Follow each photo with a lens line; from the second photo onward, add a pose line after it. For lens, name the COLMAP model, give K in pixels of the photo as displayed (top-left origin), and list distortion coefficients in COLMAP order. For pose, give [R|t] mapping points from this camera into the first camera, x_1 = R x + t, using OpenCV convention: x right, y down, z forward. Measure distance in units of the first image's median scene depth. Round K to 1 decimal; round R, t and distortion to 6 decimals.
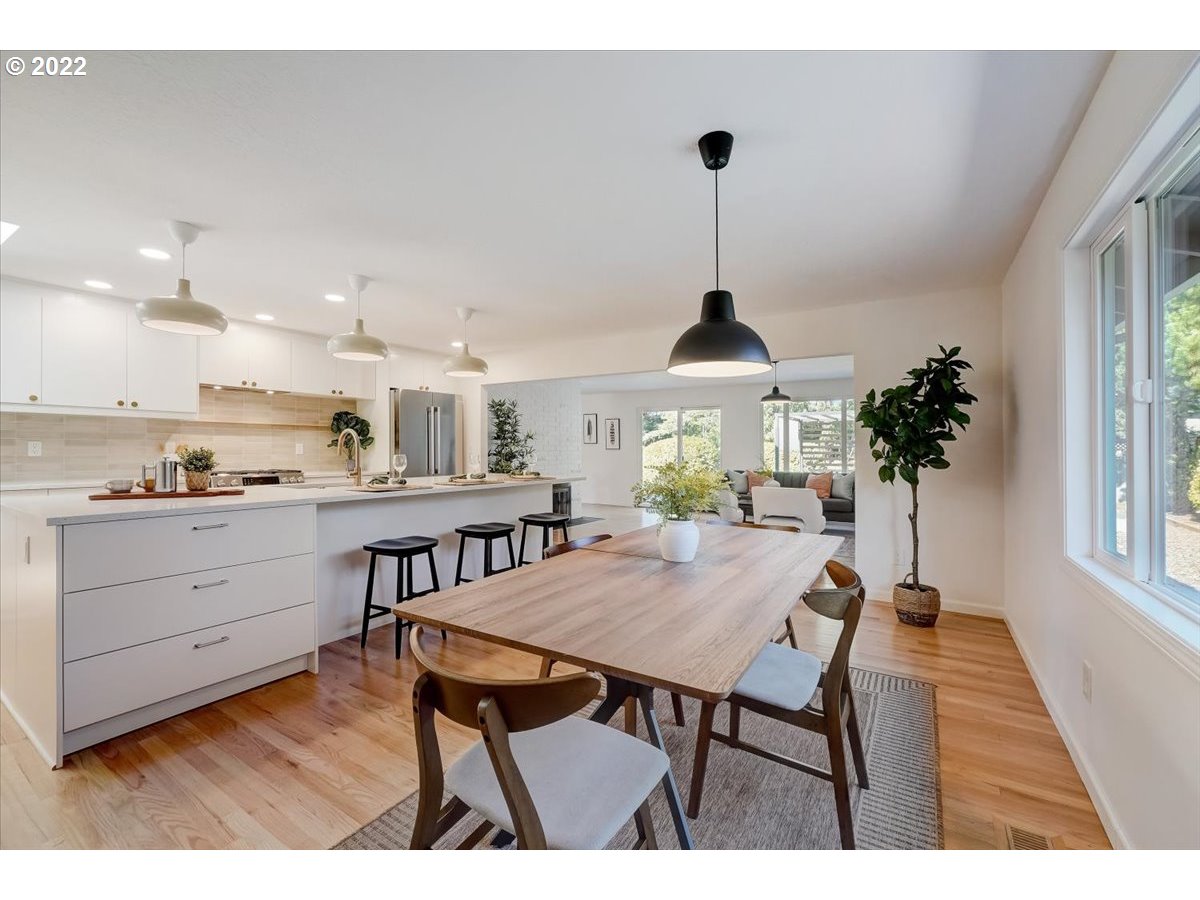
lens RADIAL K [[507.1, 0, 600.0], [0, 507.1, 450.0], [0, 0, 1]] dist [-0.016881, 0.006469]
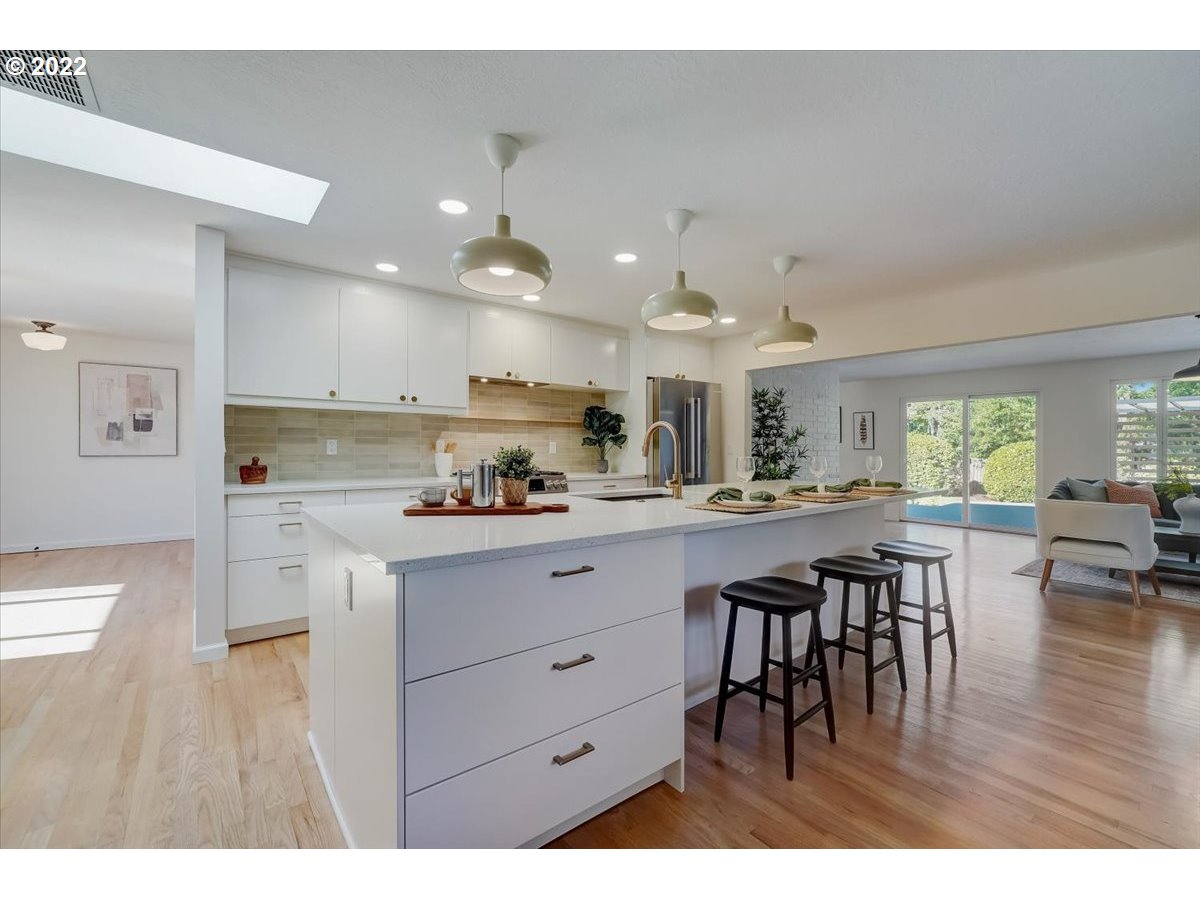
lens RADIAL K [[507.1, 0, 600.0], [0, 507.1, 450.0], [0, 0, 1]] dist [-0.016881, 0.006469]
pose [[0.945129, 0.004313, -0.326668, -0.253050], [-0.003785, 0.999990, 0.002251, -0.000602], [0.326674, -0.000891, 0.945137, 0.195659]]
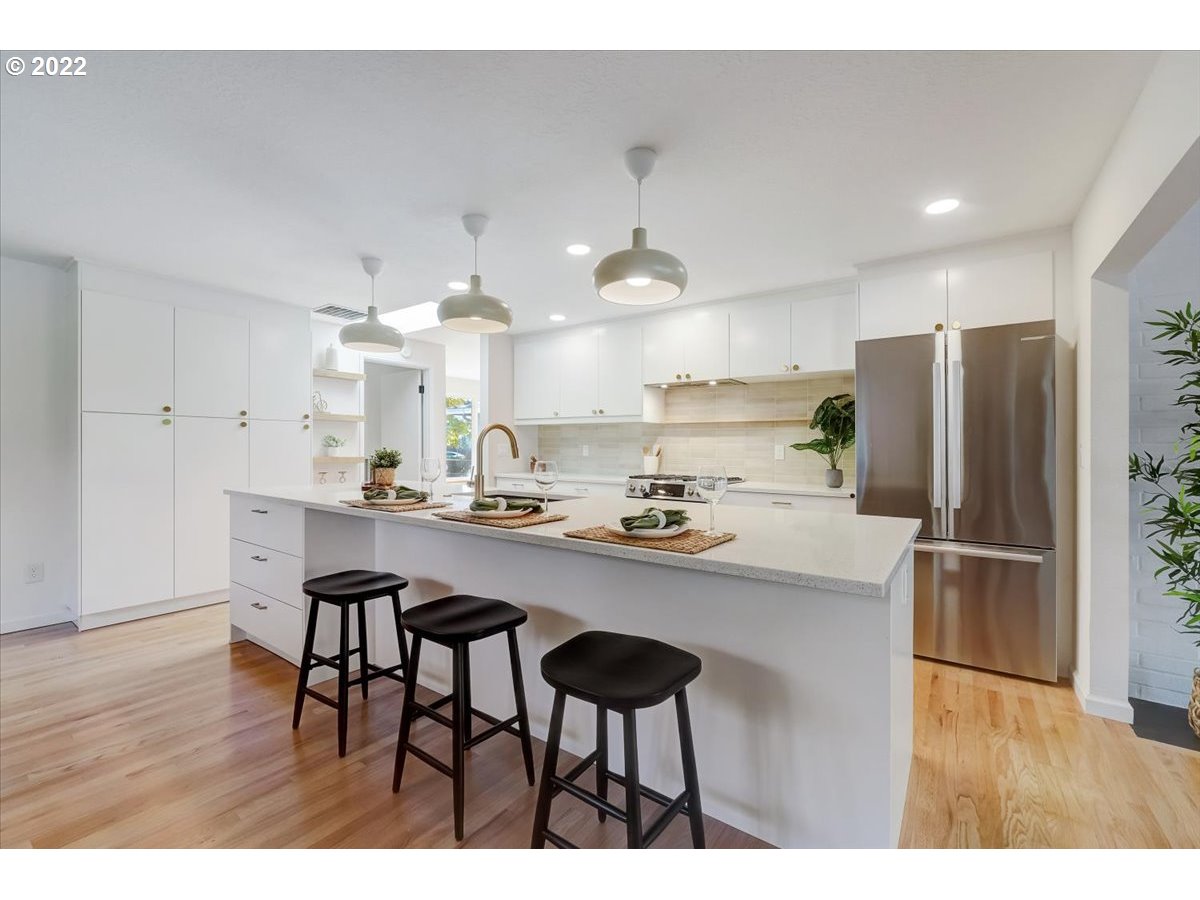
lens RADIAL K [[513.2, 0, 601.2], [0, 513.2, 467.9], [0, 0, 1]] dist [0.001401, 0.000070]
pose [[-0.047431, 0.034228, -0.998288, 0.203417], [-0.009834, 0.999348, 0.034732, -0.003375], [0.998826, 0.011464, -0.047063, 0.895182]]
